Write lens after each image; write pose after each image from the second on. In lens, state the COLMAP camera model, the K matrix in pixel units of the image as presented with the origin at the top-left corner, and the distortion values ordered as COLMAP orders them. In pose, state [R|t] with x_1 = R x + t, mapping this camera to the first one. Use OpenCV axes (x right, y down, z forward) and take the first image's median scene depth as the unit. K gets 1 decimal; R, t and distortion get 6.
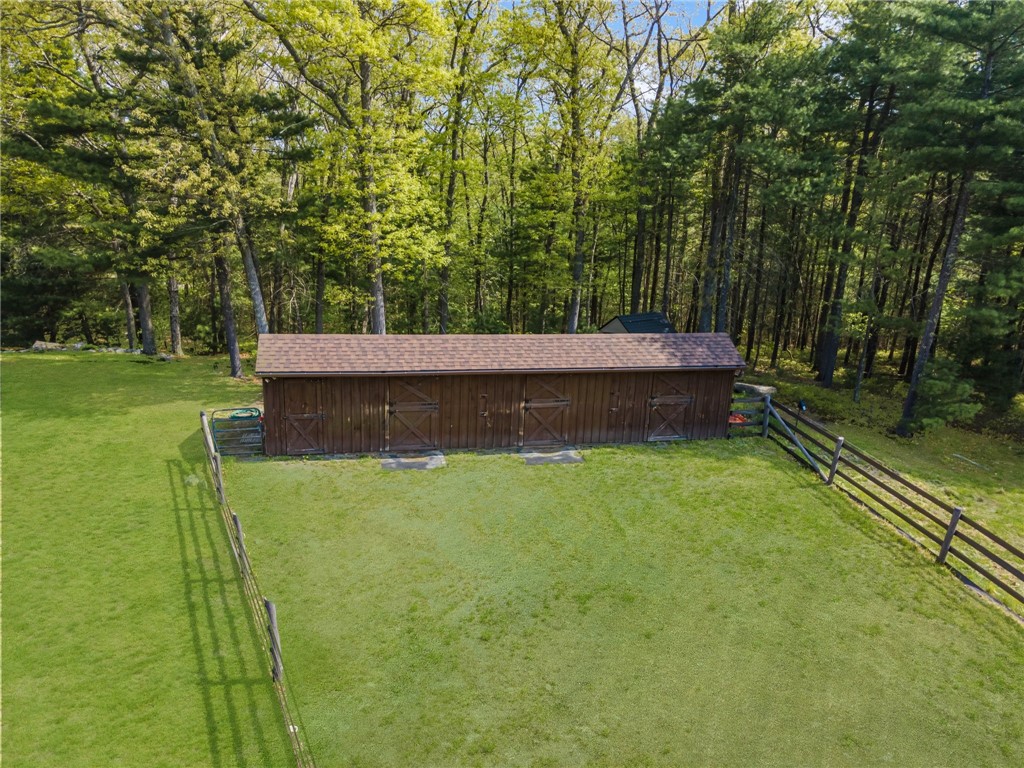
lens RADIAL K [[749.1, 0, 509.2], [0, 749.1, 385.6], [0, 0, 1]] dist [0.037141, -0.000677]
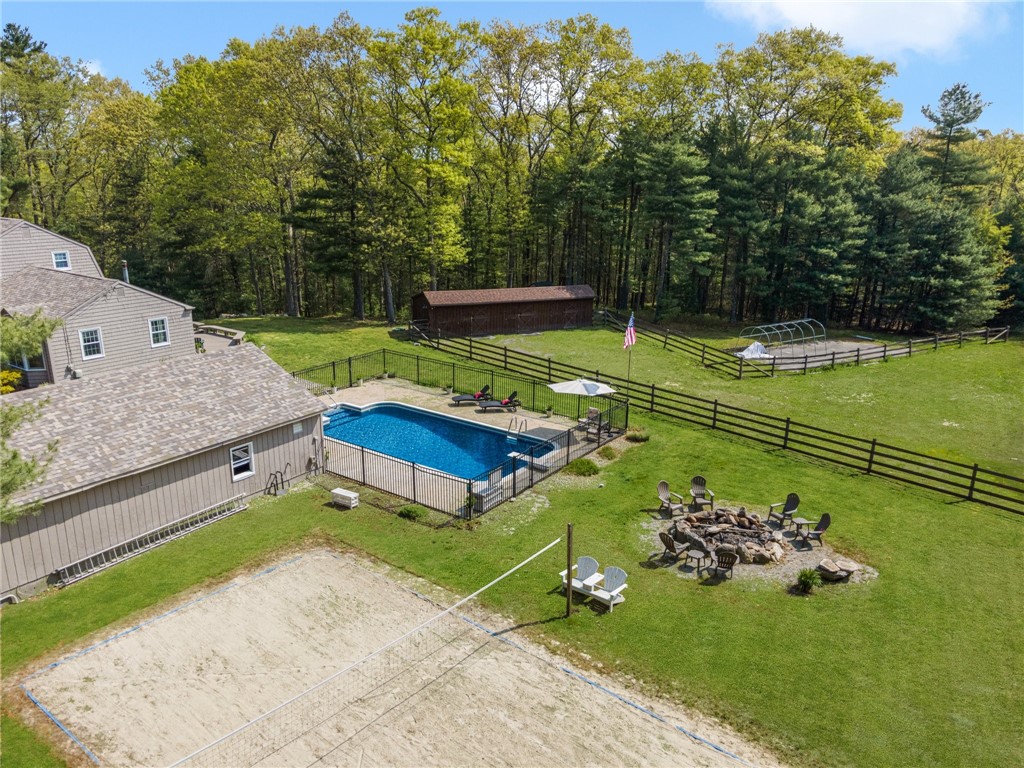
lens RADIAL K [[749.1, 0, 509.2], [0, 749.1, 385.6], [0, 0, 1]] dist [0.037141, -0.000677]
pose [[0.957555, -0.091554, 0.273323, -0.735467], [0.075485, 0.994773, 0.068765, 0.082856], [-0.278190, -0.045214, 0.959461, -1.468694]]
